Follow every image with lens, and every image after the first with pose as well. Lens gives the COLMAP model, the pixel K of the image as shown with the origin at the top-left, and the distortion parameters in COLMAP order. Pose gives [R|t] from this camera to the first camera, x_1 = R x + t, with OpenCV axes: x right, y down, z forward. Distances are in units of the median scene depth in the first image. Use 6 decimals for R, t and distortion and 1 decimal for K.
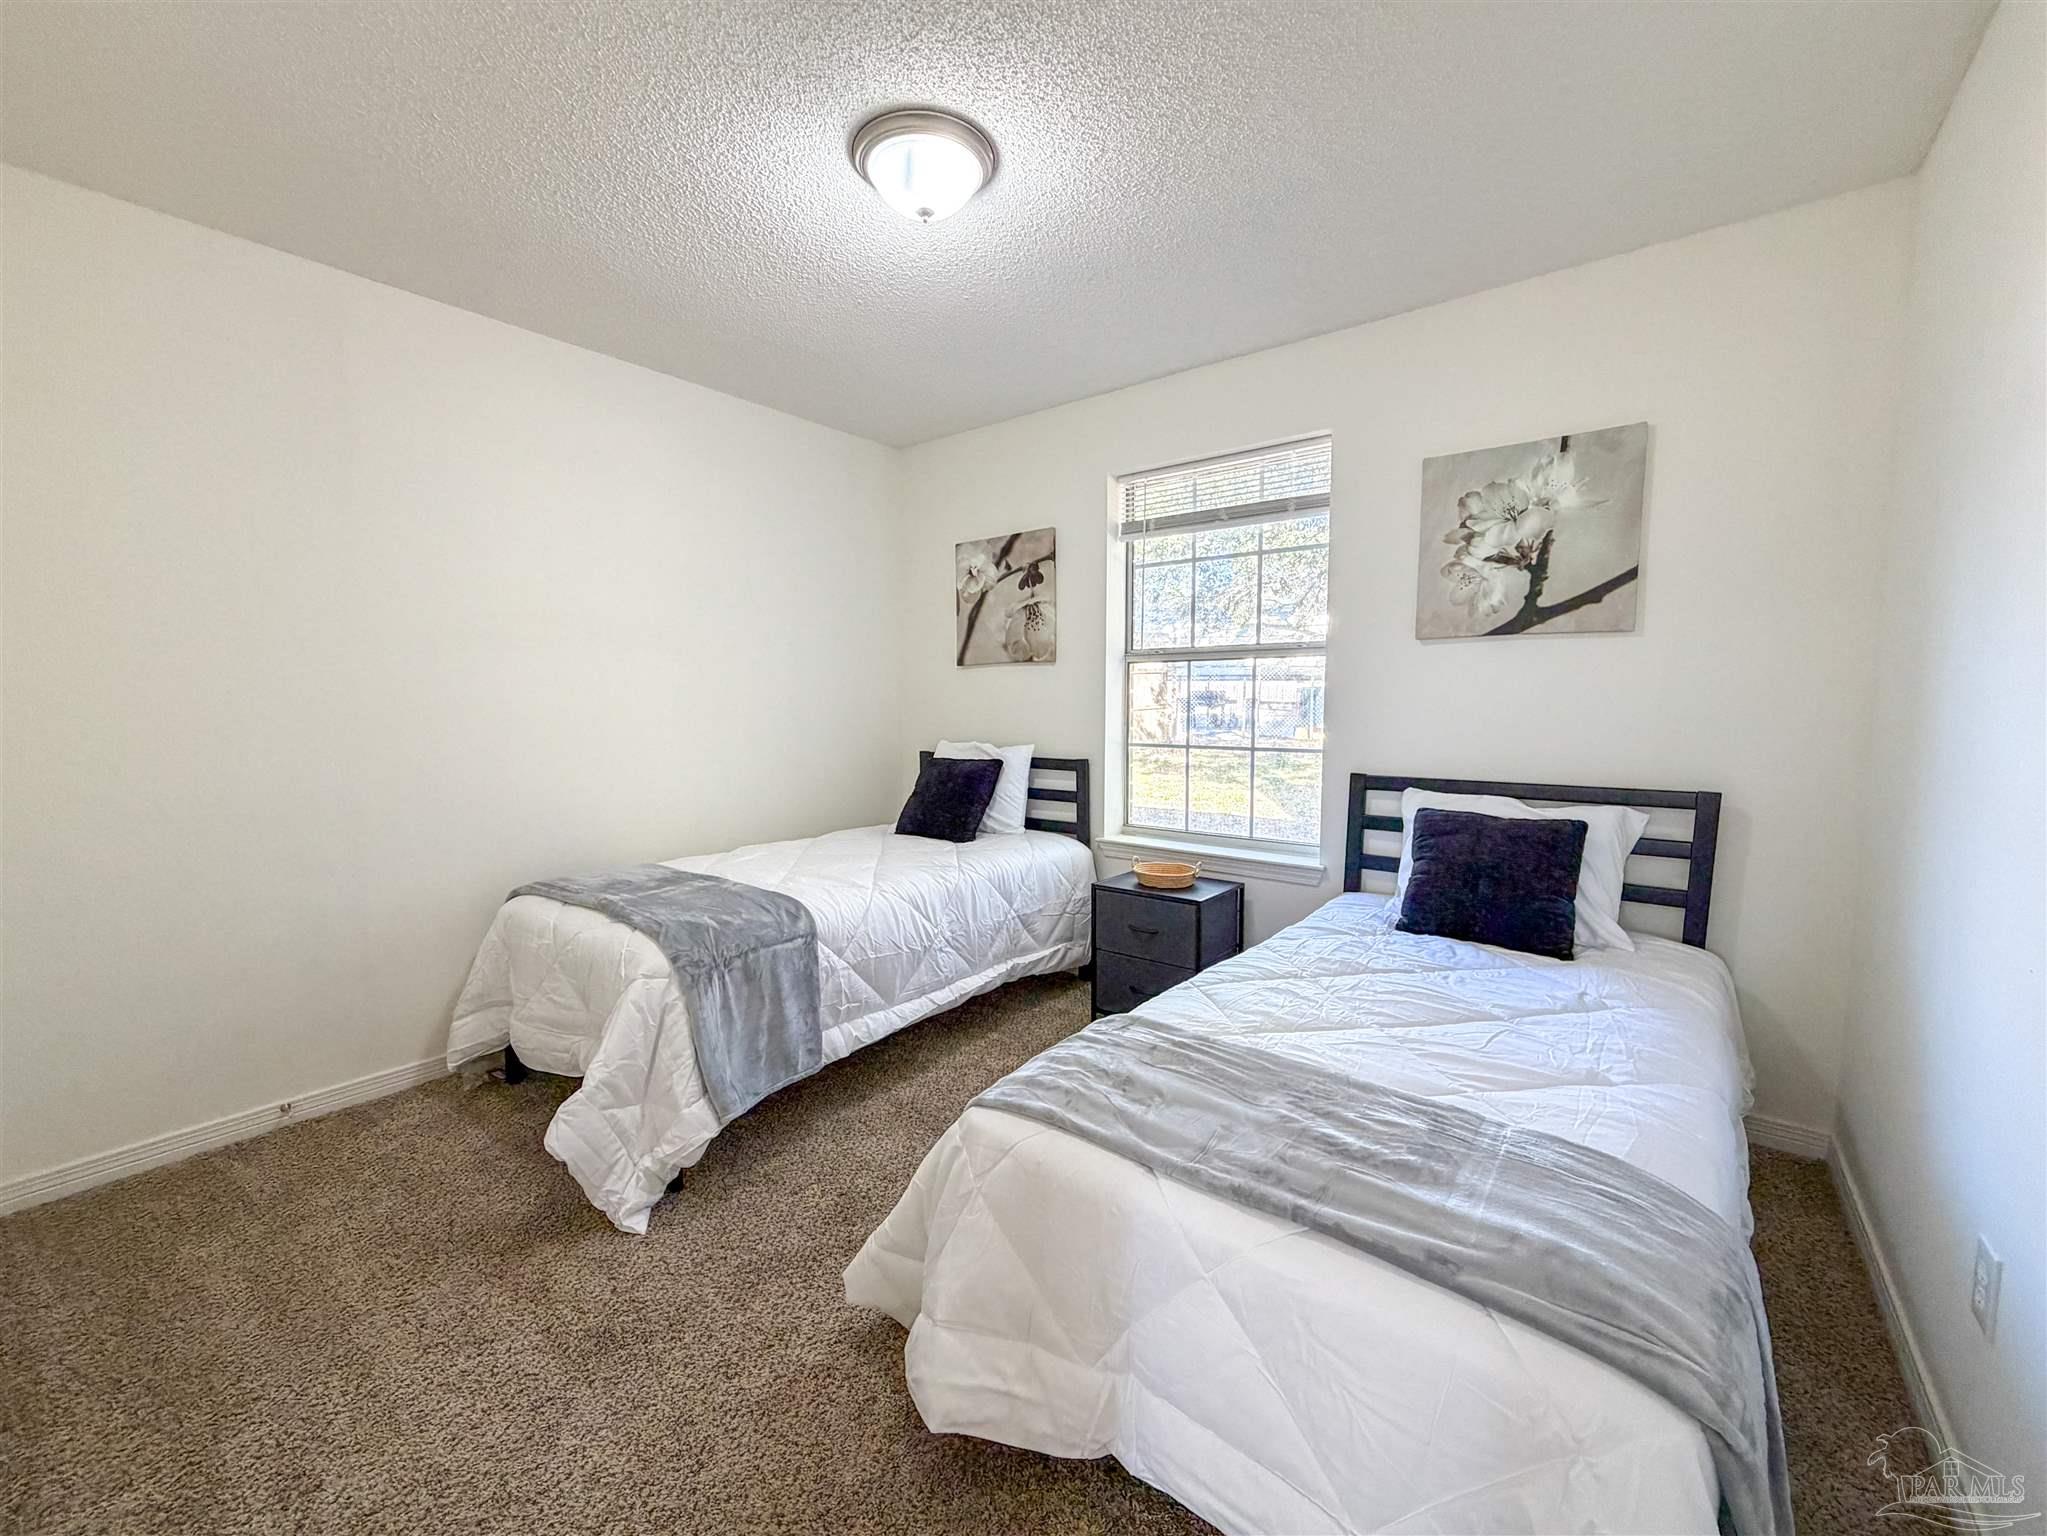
lens RADIAL K [[813.9, 0, 1023.5], [0, 813.9, 768.0], [0, 0, 1]] dist [0.001107, 0.000041]
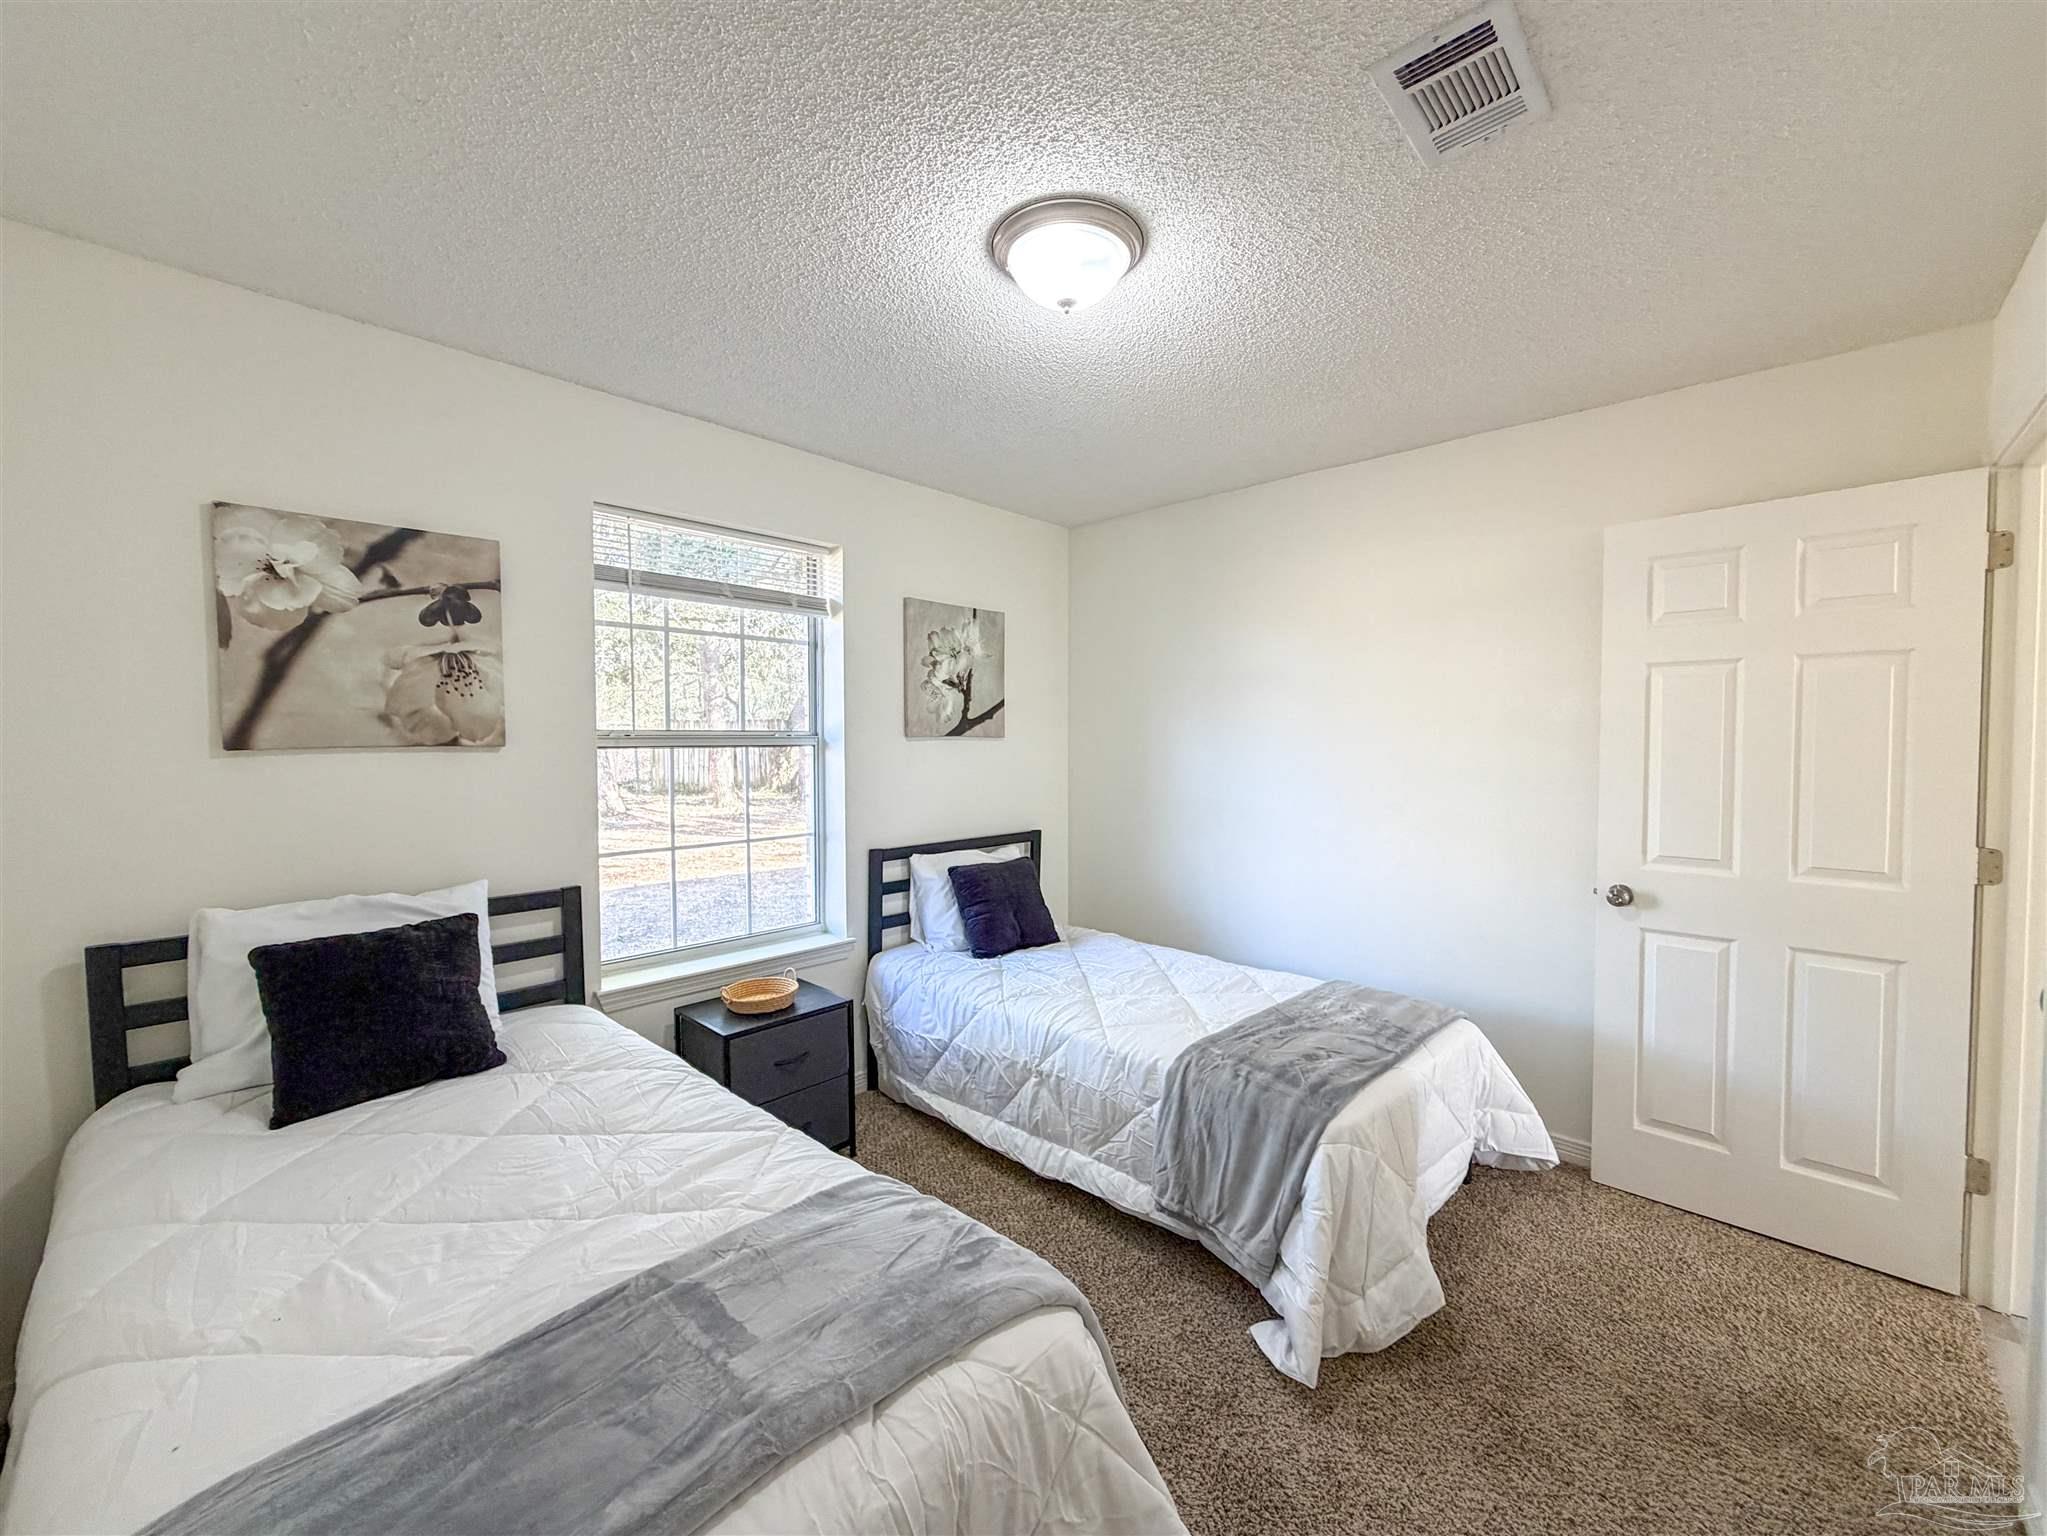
lens RADIAL K [[813.9, 0, 1023.5], [0, 813.9, 768.0], [0, 0, 1]] dist [0.001107, 0.000041]
pose [[0.095519, -0.034011, 0.994846, -0.719896], [0.084669, 0.996072, 0.025923, -0.120561], [-0.991820, 0.081757, 0.098024, 0.665263]]
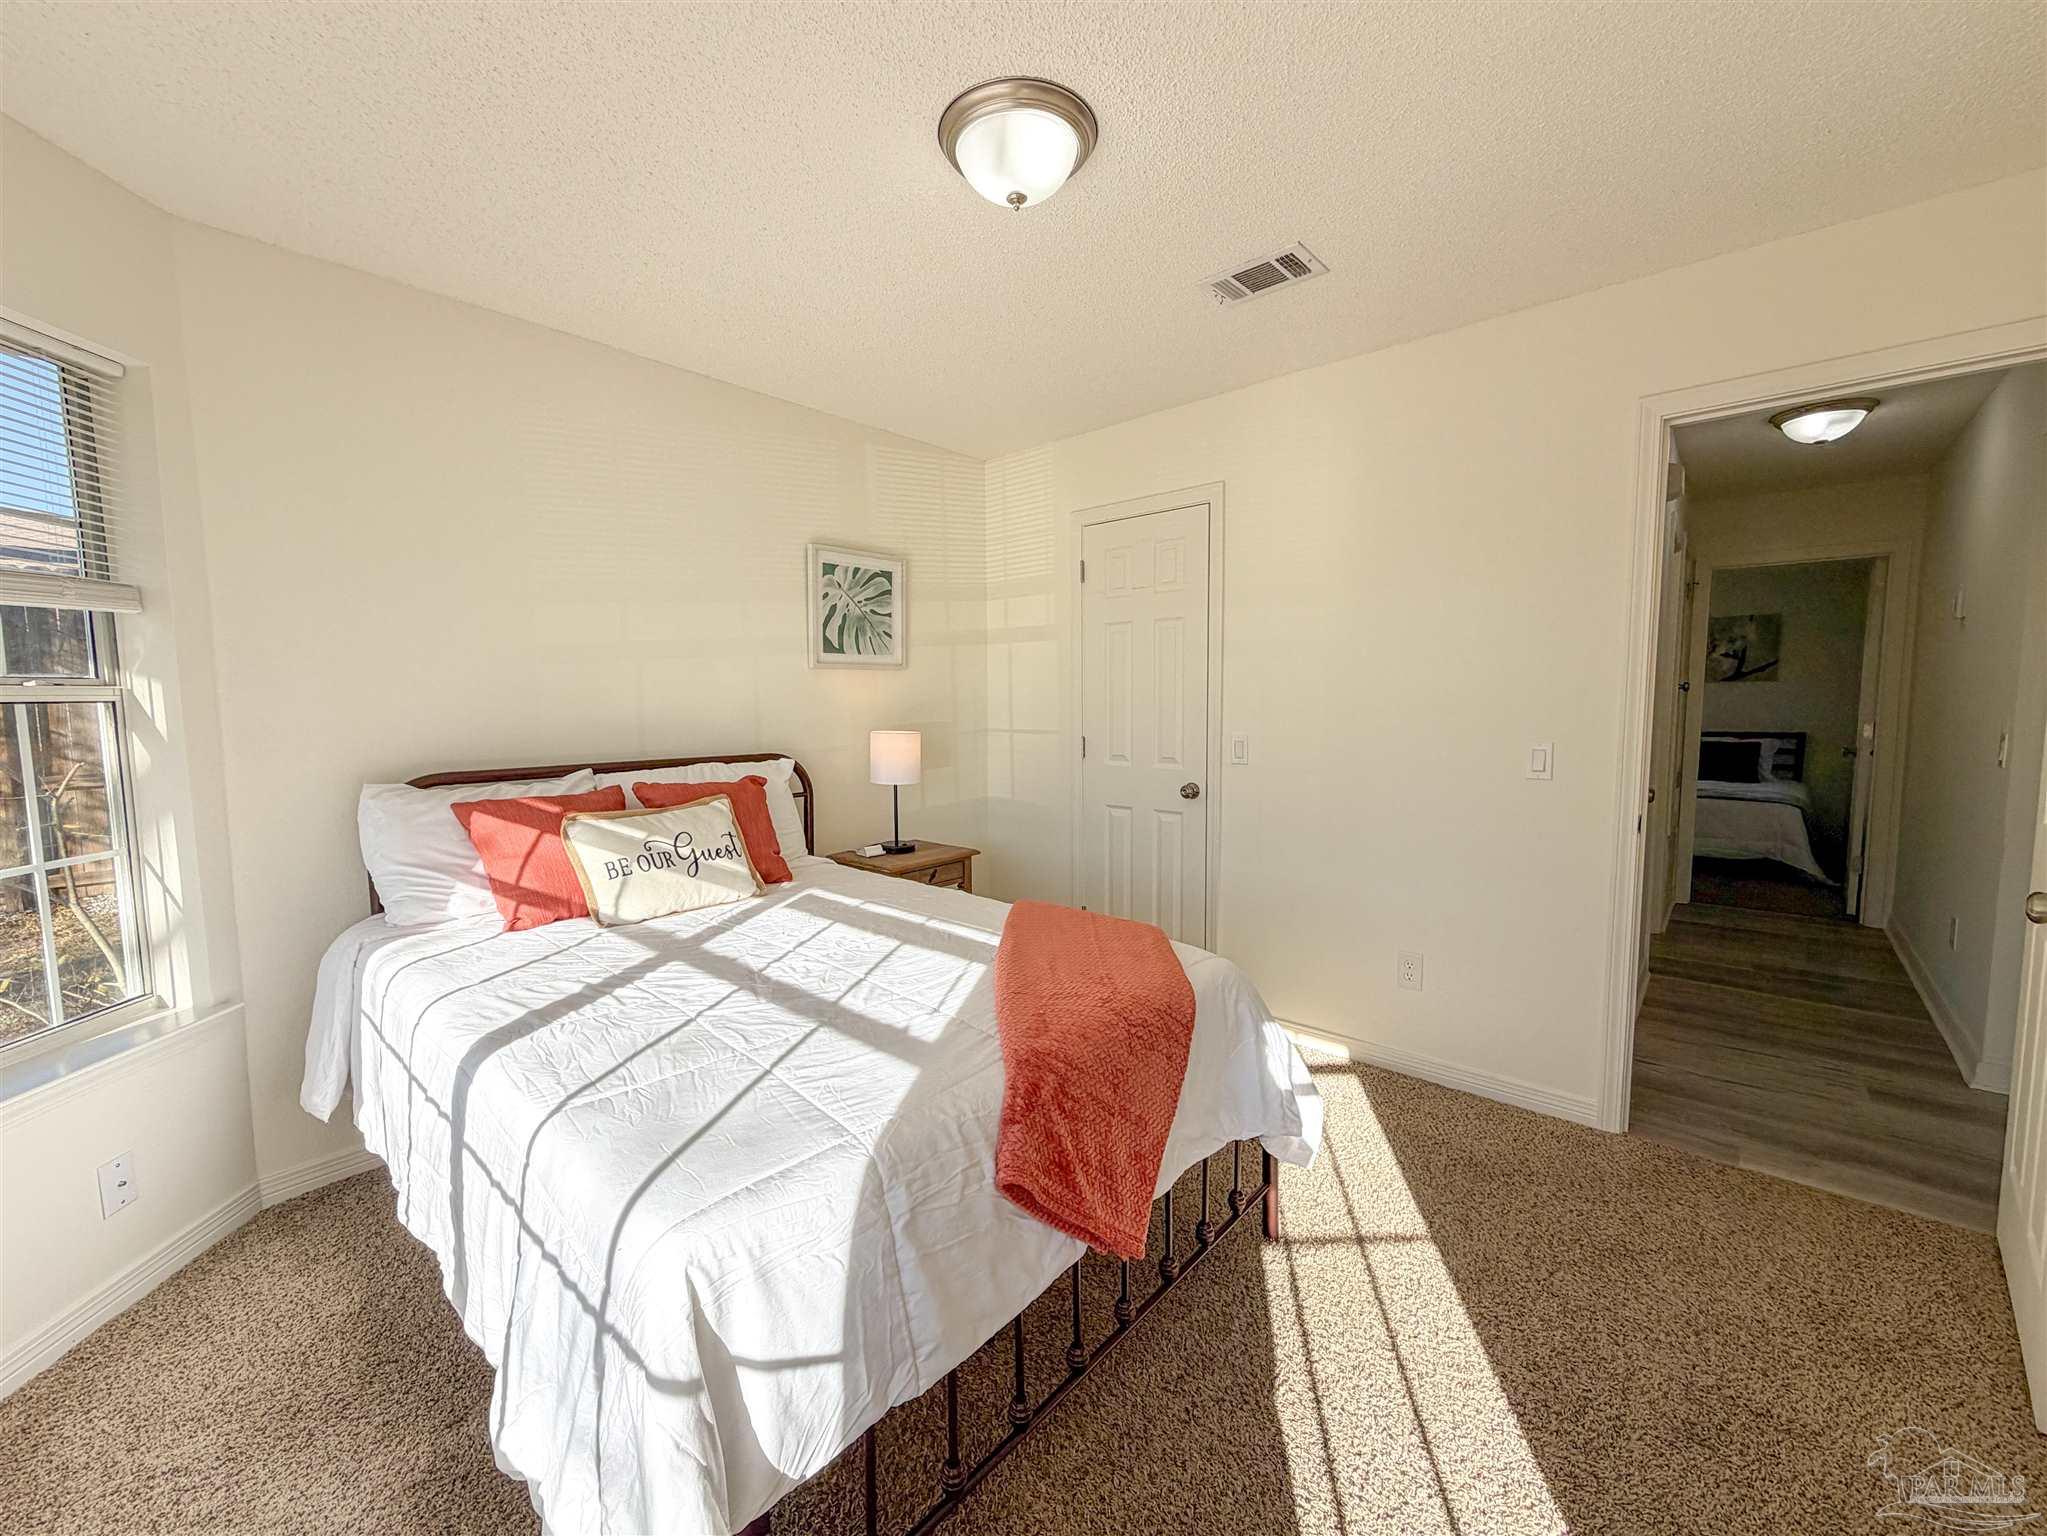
lens RADIAL K [[845.9, 0, 1023.5], [0, 845.9, 768.0], [0, 0, 1]] dist [-0.000123, -0.000039]
pose [[0.996322, -0.005059, -0.085535, -1.453374], [0.006052, 0.999917, 0.011359, 0.082422], [0.085470, -0.011835, 0.996270, -1.948685]]
